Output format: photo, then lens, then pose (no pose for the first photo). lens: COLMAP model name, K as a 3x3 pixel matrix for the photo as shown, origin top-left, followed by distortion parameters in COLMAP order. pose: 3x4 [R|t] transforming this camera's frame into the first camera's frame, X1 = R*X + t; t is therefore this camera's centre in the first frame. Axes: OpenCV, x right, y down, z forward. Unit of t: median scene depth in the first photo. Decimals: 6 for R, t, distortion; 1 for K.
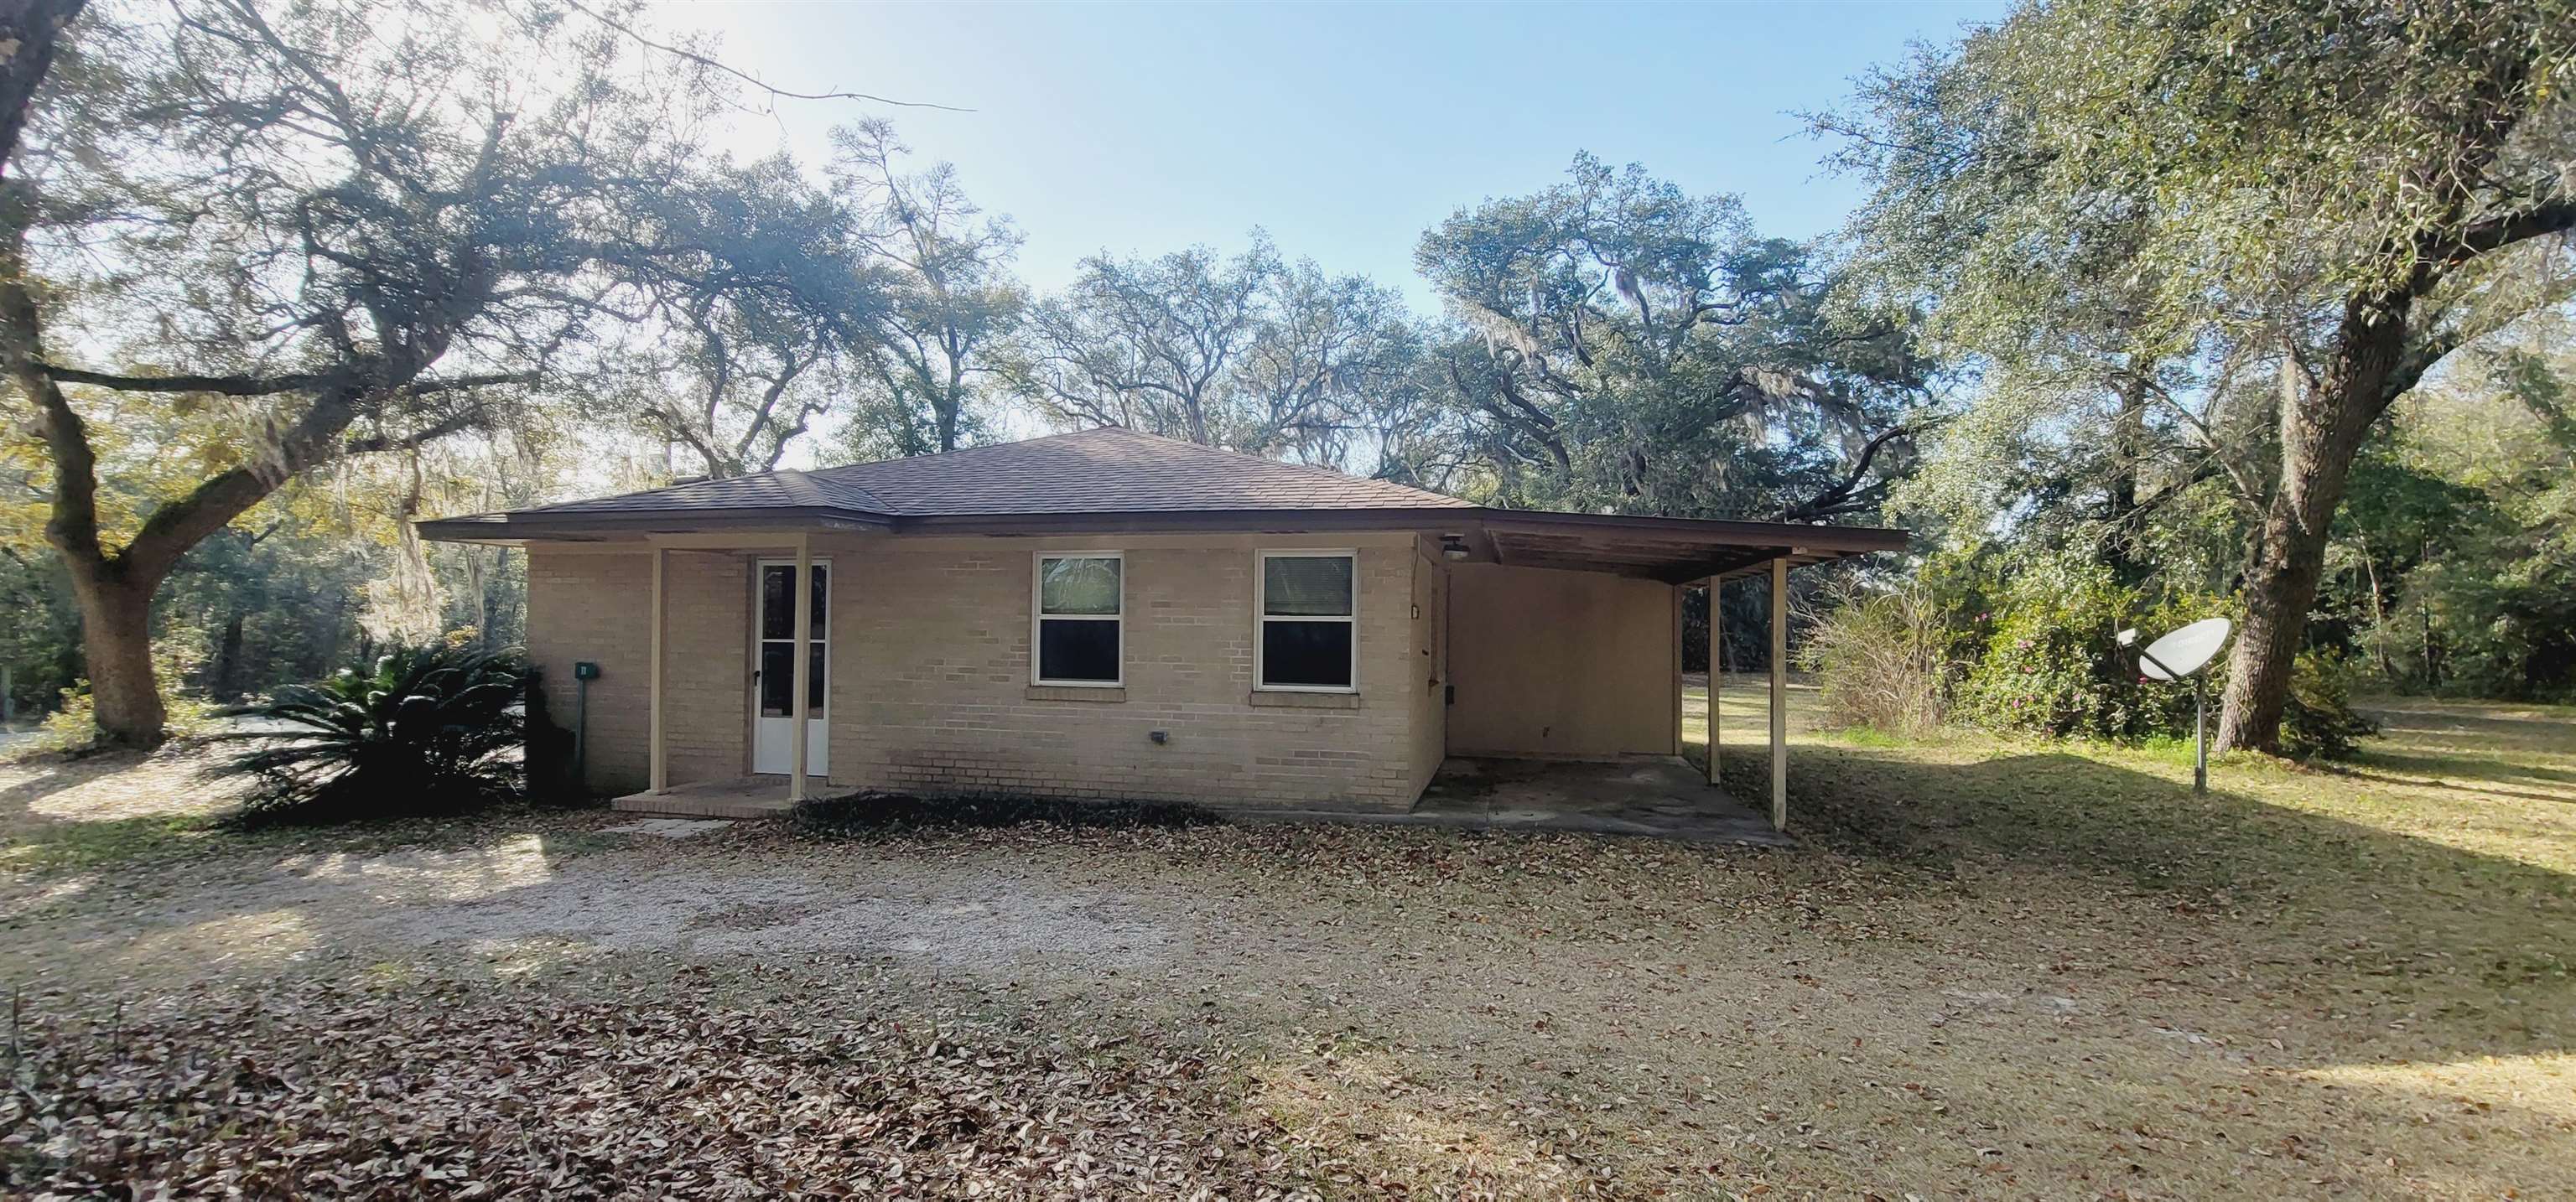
lens RADIAL K [[1063.1, 0, 1286.3], [0, 1063.1, 608.9], [0, 0, 1]] dist [-0.002512, -0.000137]
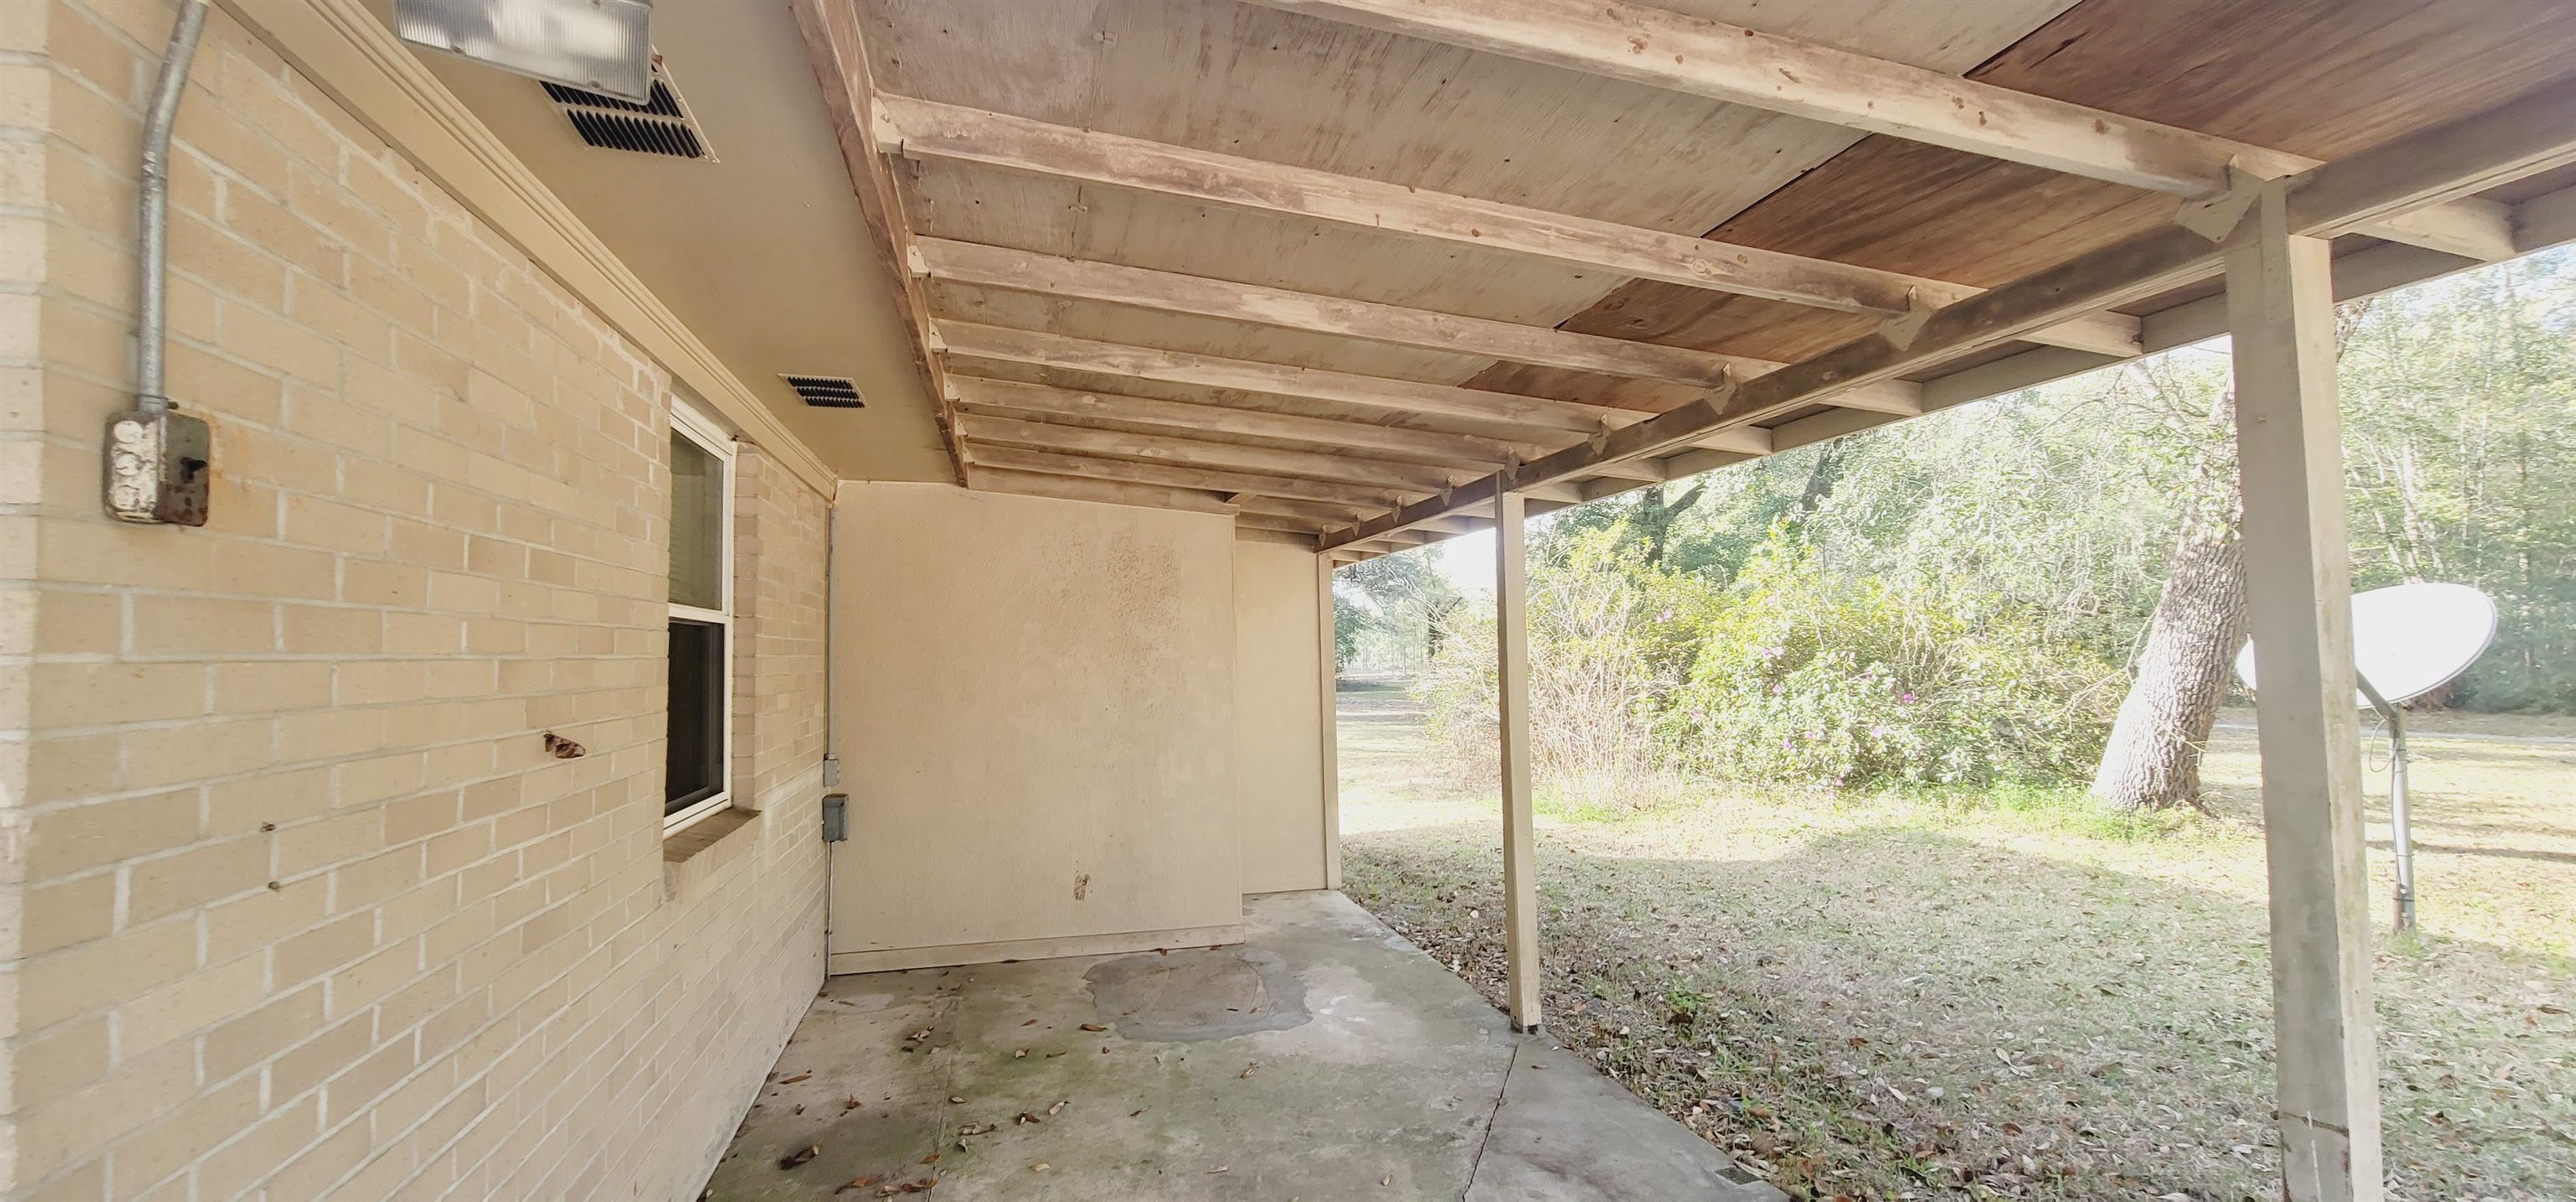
lens RADIAL K [[1044.0, 0, 1285.1], [0, 1044.0, 597.0], [0, 0, 1]] dist [-0.000884, -0.000072]
pose [[0.889657, 0.000936, 0.456629, 0.135406], [0.014864, 0.999409, -0.031008, 0.015700], [-0.456388, 0.034374, 0.889117, 0.636165]]
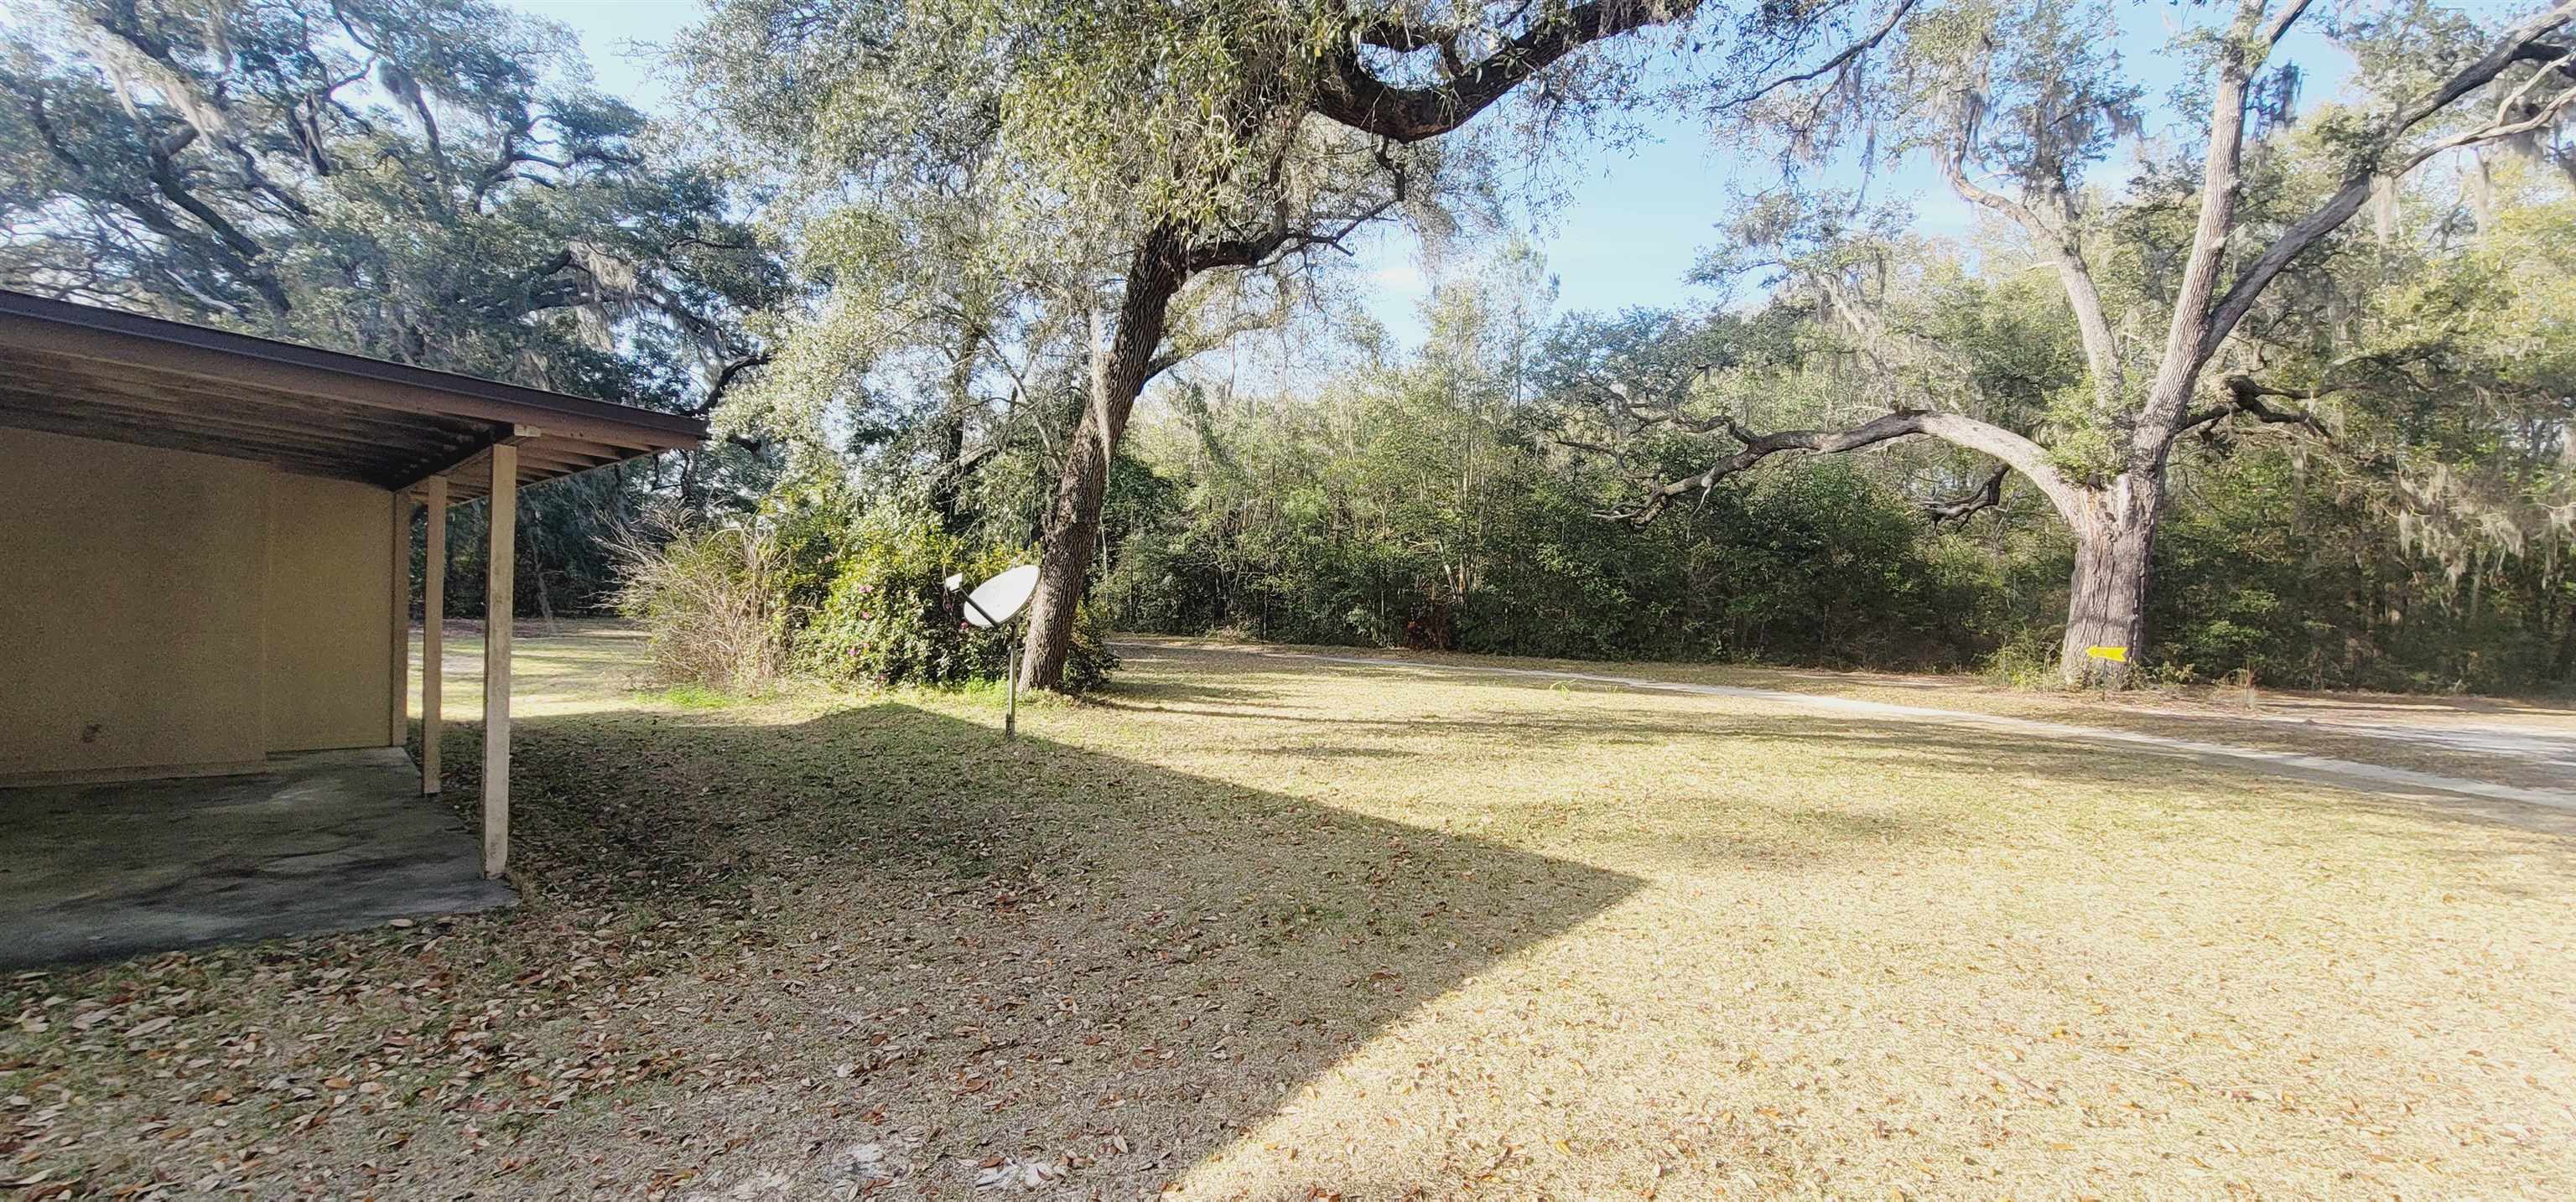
lens RADIAL K [[1052.2, 0, 1286.3], [0, 1052.2, 604.0], [0, 0, 1]] dist [-0.001888, -0.000164]
pose [[0.556269, 0.002066, 0.830999, 0.144736], [-0.042739, 0.998745, 0.026126, 0.007205], [-0.829902, -0.050049, 0.555659, 0.190128]]
